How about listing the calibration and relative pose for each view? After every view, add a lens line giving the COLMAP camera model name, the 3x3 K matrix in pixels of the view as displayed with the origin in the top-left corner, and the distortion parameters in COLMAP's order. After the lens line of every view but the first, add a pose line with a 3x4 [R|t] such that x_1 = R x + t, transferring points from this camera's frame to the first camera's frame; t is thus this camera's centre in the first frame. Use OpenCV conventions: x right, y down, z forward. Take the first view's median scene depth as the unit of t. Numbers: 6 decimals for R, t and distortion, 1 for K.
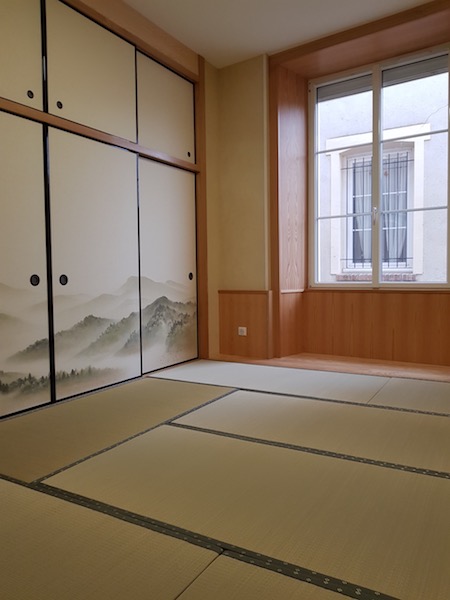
lens RADIAL K [[476.3, 0, 222.7], [0, 476.3, 293.4], [0, 0, 1]] dist [-0.004518, -0.012918]
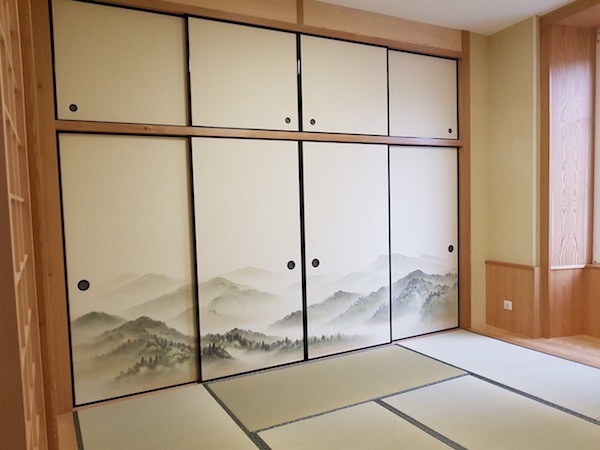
lens RADIAL K [[476.3, 0, 297.8], [0, 476.3, 229.6], [0, 0, 1]] dist [-0.004518, -0.012918]
pose [[0.850640, 0.023373, -0.525228, 0.208238], [-0.007661, 0.999456, 0.032069, -0.117555], [0.525692, -0.023255, 0.850357, -0.056381]]
